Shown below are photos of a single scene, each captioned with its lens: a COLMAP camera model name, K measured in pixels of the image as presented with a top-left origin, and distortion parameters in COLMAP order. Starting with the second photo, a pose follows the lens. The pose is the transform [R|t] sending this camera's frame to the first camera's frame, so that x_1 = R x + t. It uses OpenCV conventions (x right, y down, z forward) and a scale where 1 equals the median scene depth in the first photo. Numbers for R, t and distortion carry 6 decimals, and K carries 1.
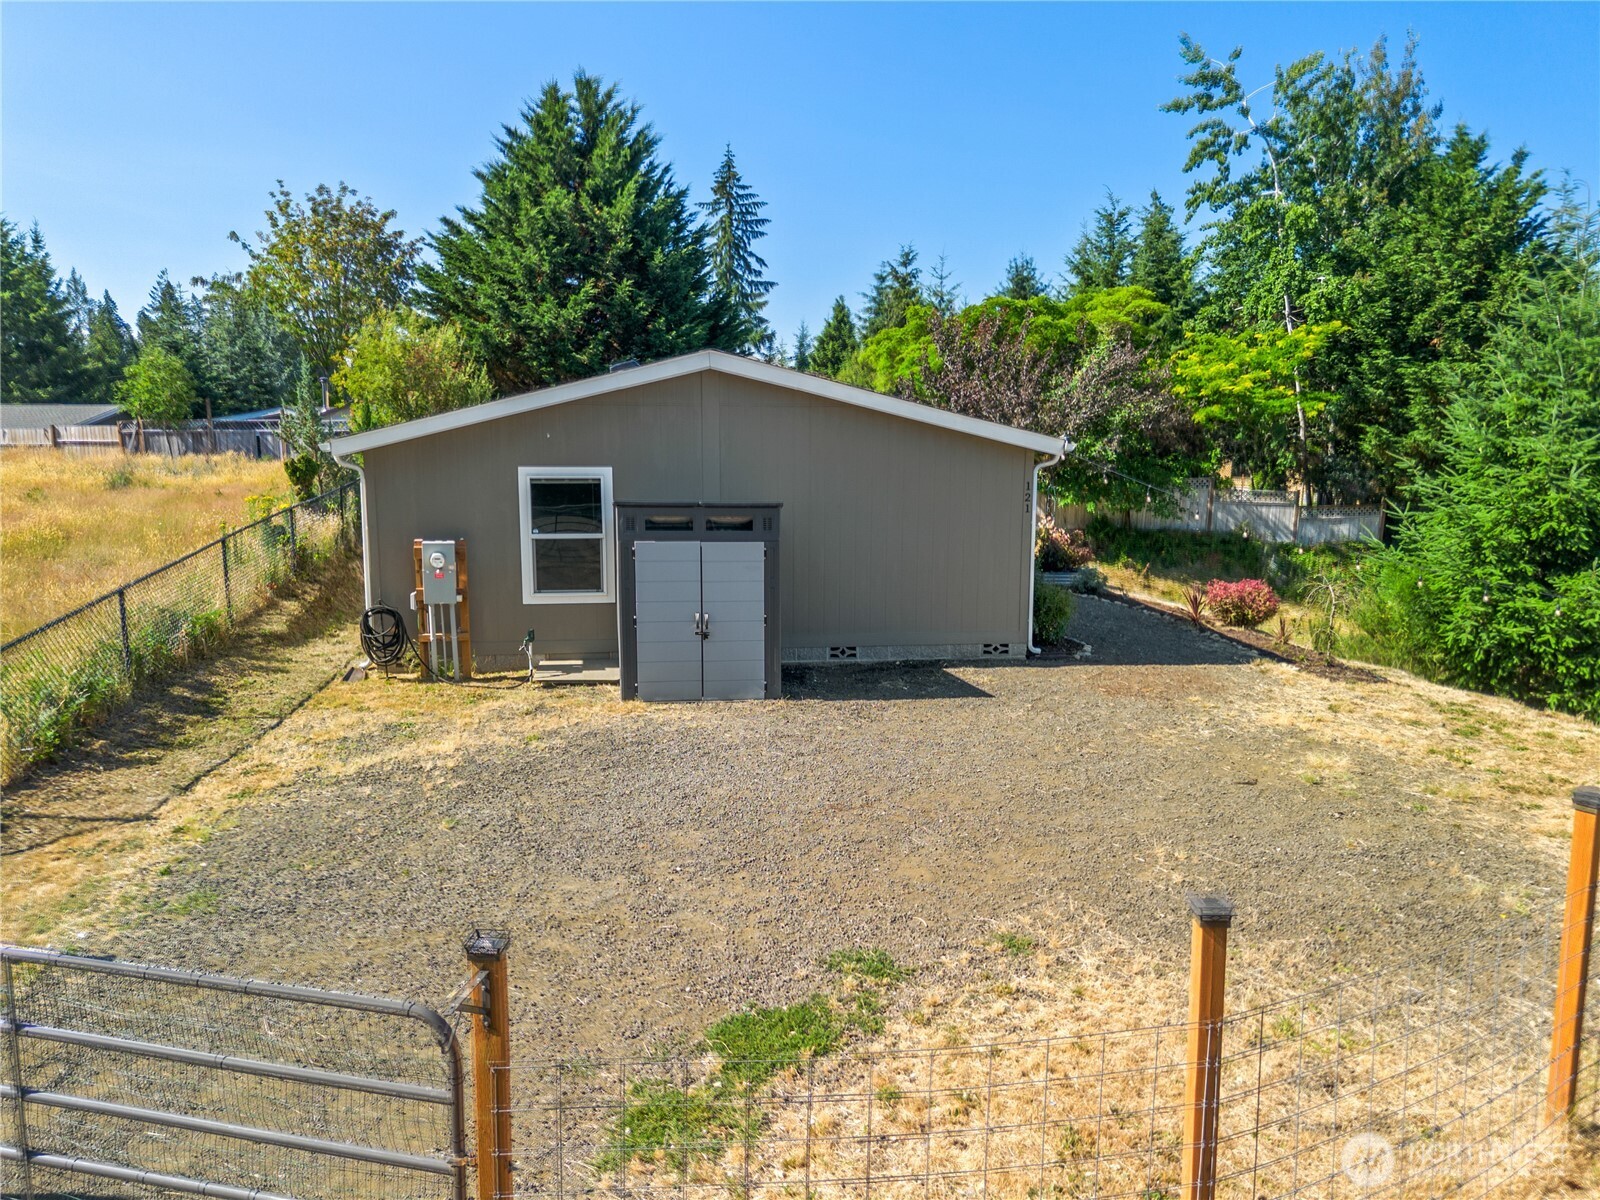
lens RADIAL K [[1173.5, 0, 800.0], [0, 1173.5, 600.0], [0, 0, 1]] dist [0.099341, -0.100568]
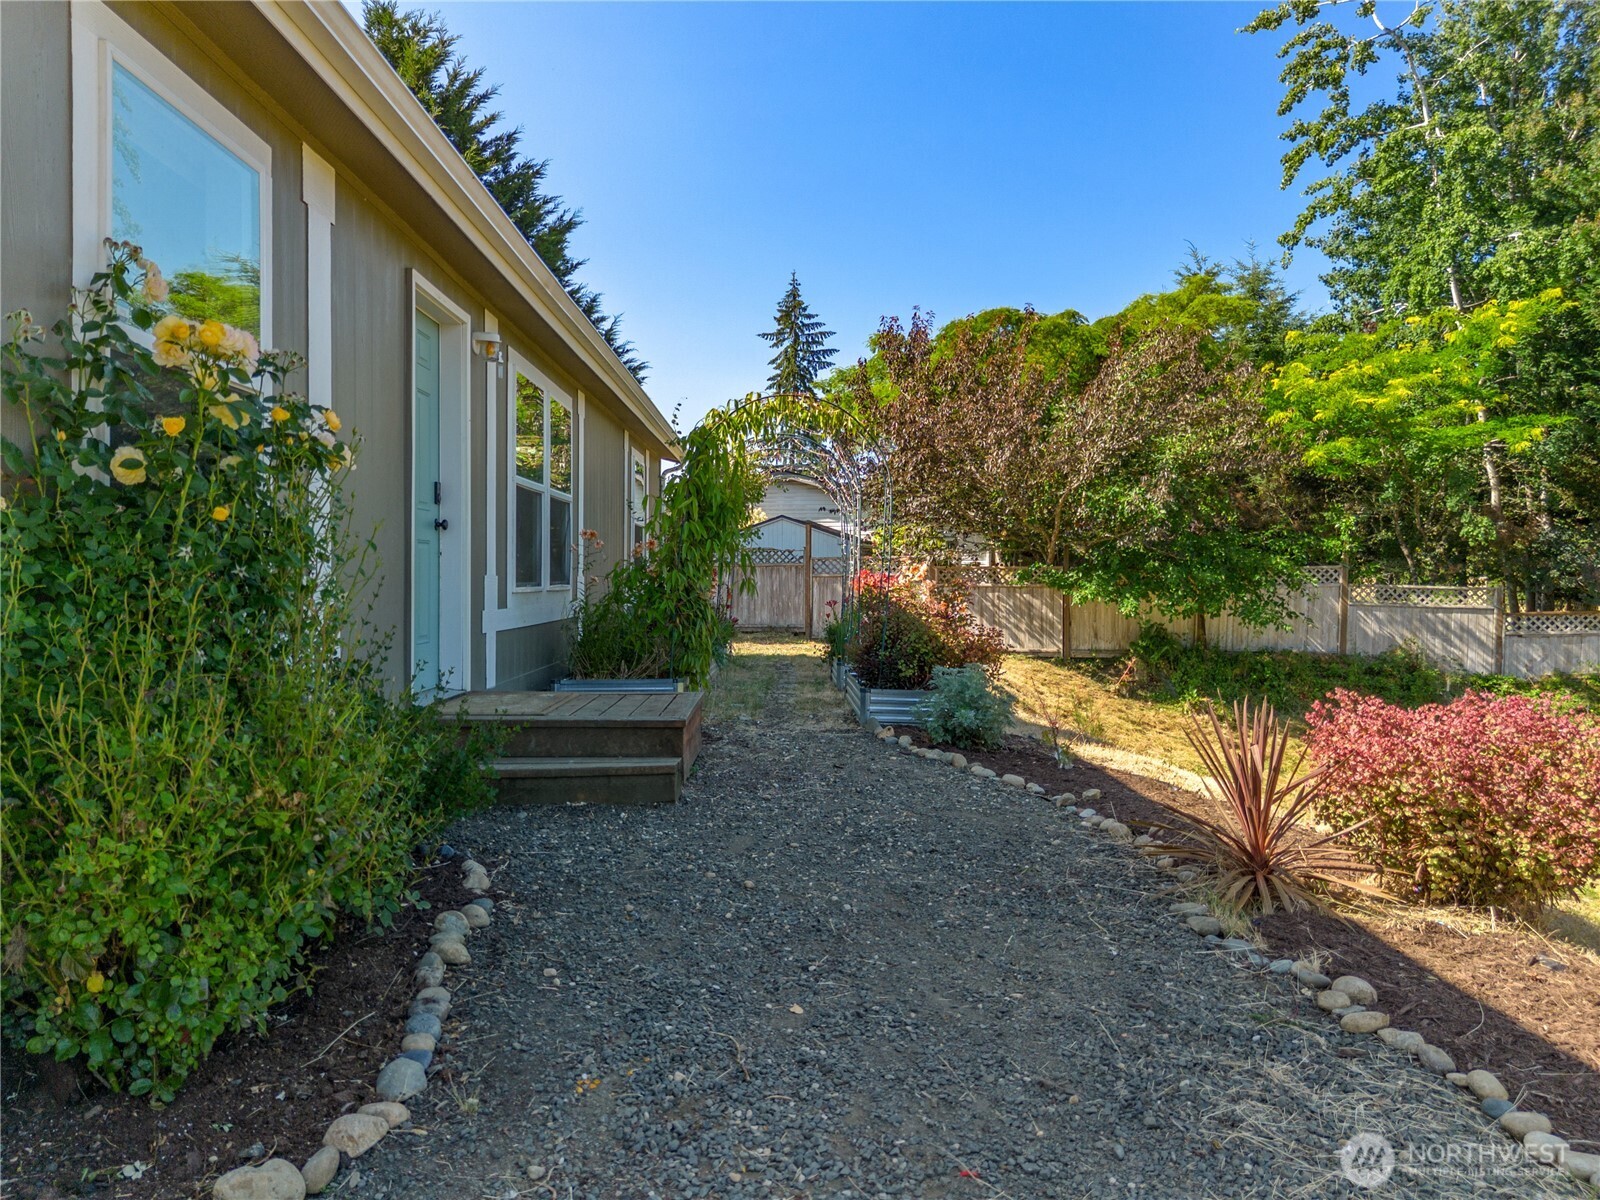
lens RADIAL K [[1173.5, 0, 800.0], [0, 1173.5, 600.0], [0, 0, 1]] dist [0.099341, -0.100568]
pose [[0.994870, -0.001161, -0.101153, 0.136294], [-0.012524, 0.990828, -0.134549, -0.000978], [0.100382, 0.135126, 0.985730, 0.384689]]
